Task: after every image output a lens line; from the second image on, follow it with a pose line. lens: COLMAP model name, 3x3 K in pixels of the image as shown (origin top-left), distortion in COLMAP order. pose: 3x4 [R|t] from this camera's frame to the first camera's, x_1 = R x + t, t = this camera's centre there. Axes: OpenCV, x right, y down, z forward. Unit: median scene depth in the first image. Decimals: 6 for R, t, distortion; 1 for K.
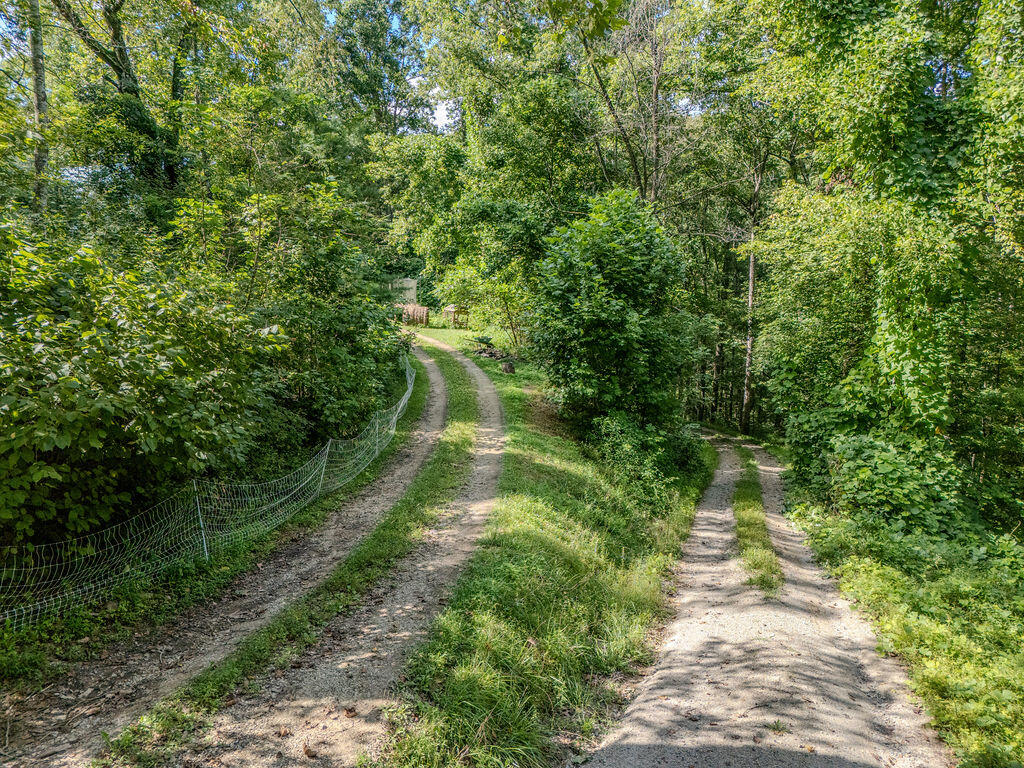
lens RADIAL K [[742.6, 0, 512.0], [0, 742.6, 384.0], [0, 0, 1]] dist [0.058493, -0.051351]
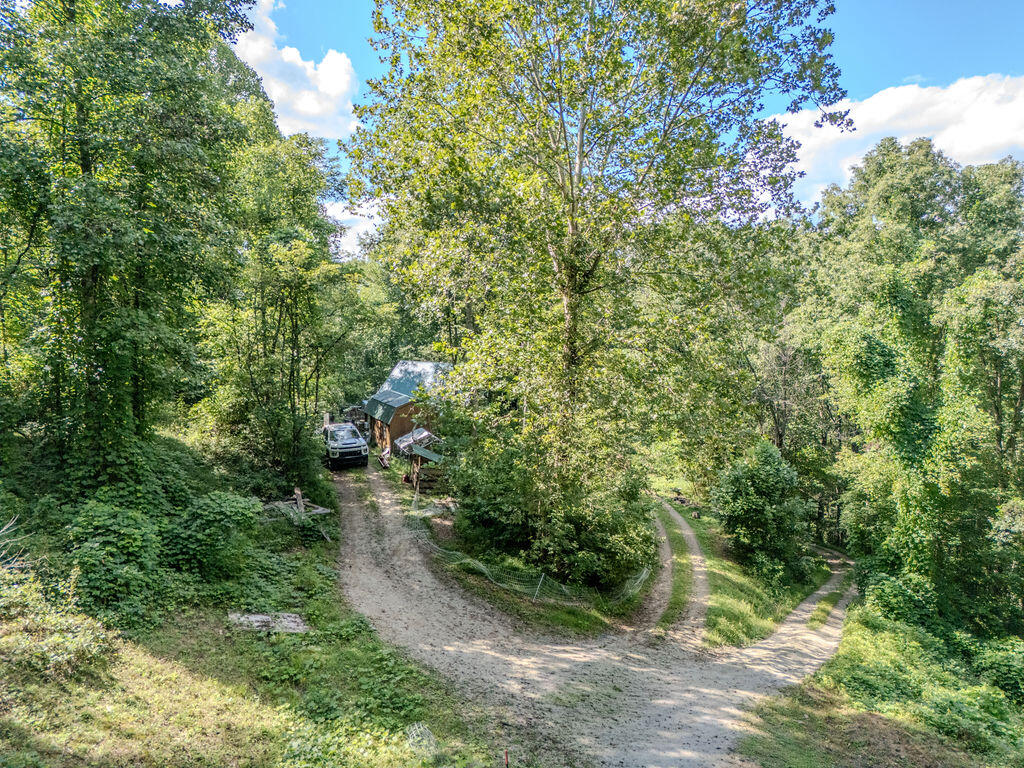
lens RADIAL K [[747.5, 0, 512.0], [0, 747.5, 384.0], [0, 0, 1]] dist [0.076979, -0.071483]
pose [[0.979643, 0.020675, -0.199682, -0.129101], [-0.046717, 0.990853, -0.126601, -0.129590], [0.195238, 0.133353, 0.971648, -1.264834]]
